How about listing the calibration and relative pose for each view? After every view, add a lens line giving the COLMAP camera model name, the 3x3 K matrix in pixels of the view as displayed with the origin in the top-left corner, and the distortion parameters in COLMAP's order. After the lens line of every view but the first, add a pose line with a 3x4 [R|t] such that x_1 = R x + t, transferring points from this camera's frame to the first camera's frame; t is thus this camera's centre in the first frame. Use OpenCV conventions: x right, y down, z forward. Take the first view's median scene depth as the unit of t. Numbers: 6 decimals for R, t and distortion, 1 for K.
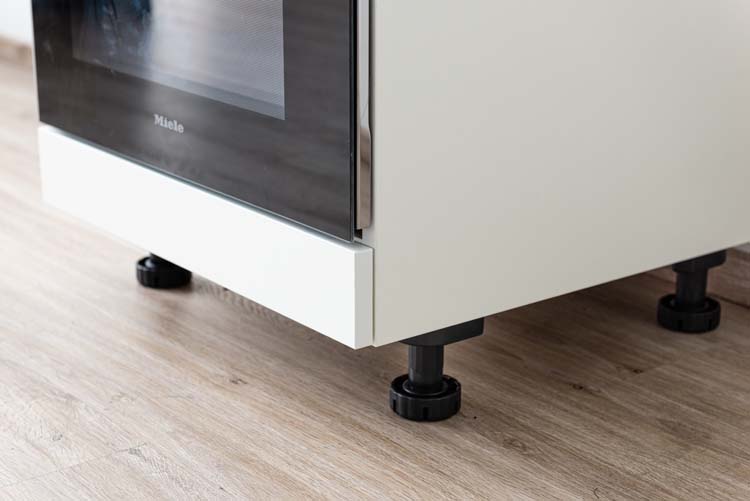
lens RADIAL K [[1169.9, 0, 370.9], [0, 1169.9, 246.0], [0, 0, 1]] dist [0.034107, 0.000000]
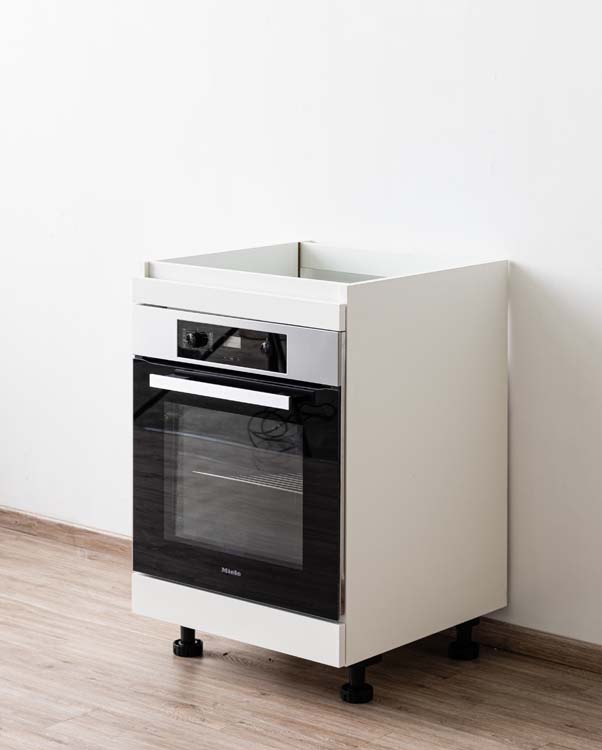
lens RADIAL K [[2134.6, 0, 295.0], [0, 2134.6, 373.3], [0, 0, 1]] dist [0.326210, 0.000000]
pose [[0.966882, -0.027984, 0.253687, -1.063760], [0.059849, 0.991116, -0.118774, 0.008217], [-0.248109, 0.130023, 0.959967, -2.889395]]
